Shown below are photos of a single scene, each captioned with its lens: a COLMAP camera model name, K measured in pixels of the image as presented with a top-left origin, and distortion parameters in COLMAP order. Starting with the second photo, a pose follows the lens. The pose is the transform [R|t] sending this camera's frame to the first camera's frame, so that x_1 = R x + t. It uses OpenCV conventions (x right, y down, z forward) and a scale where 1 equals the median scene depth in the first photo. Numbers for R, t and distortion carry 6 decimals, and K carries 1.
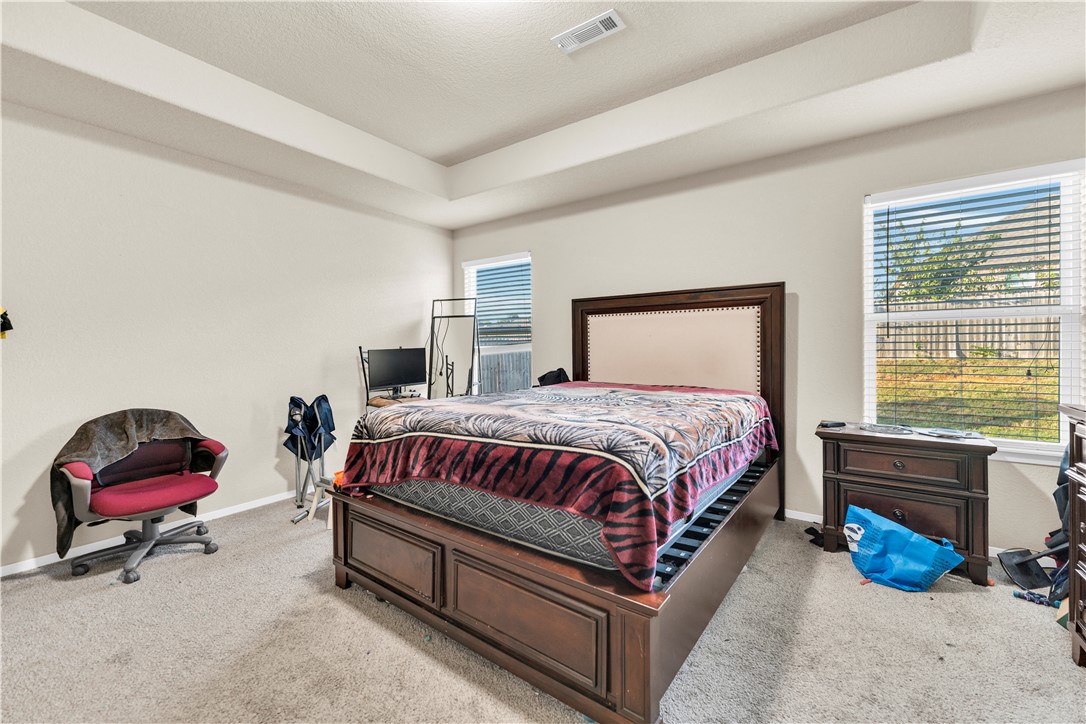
lens RADIAL K [[441.3, 0, 550.4], [0, 441.3, 354.1], [0, 0, 1]] dist [0.004066, -0.000592]
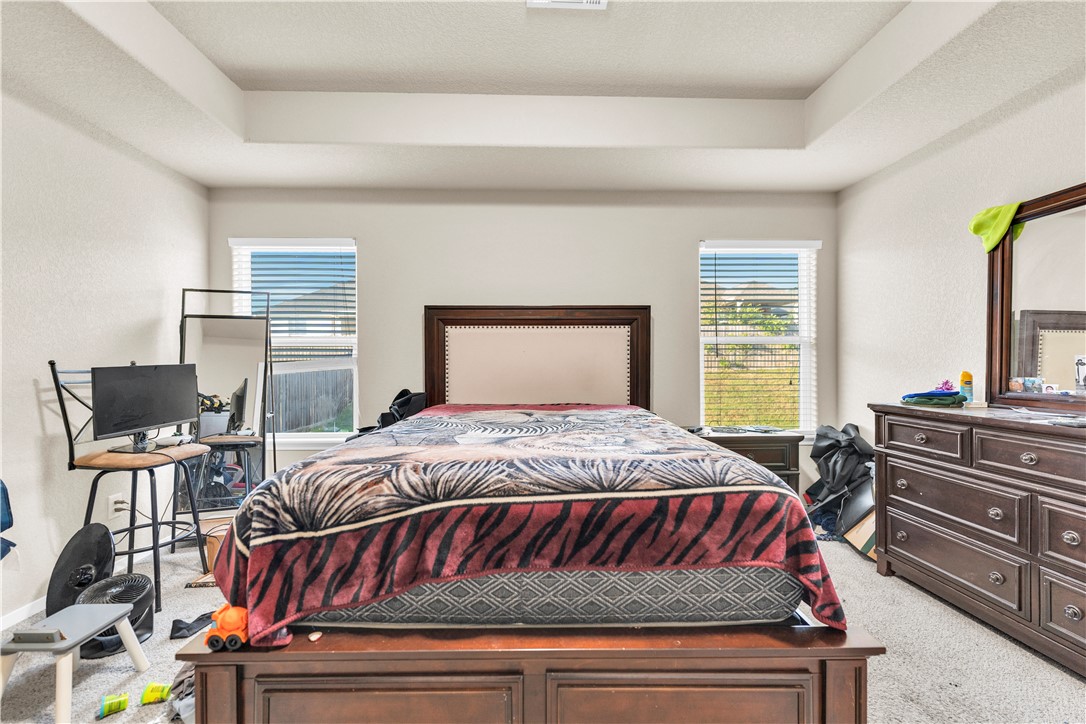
lens RADIAL K [[441.3, 0, 539.9], [0, 441.3, 365.6], [0, 0, 1]] dist [0.004066, -0.000592]
pose [[0.799895, 0.000644, 0.600140, -0.494157], [0.006388, 0.999934, -0.009587, -0.004588], [-0.600106, 0.011502, 0.799838, 0.377689]]
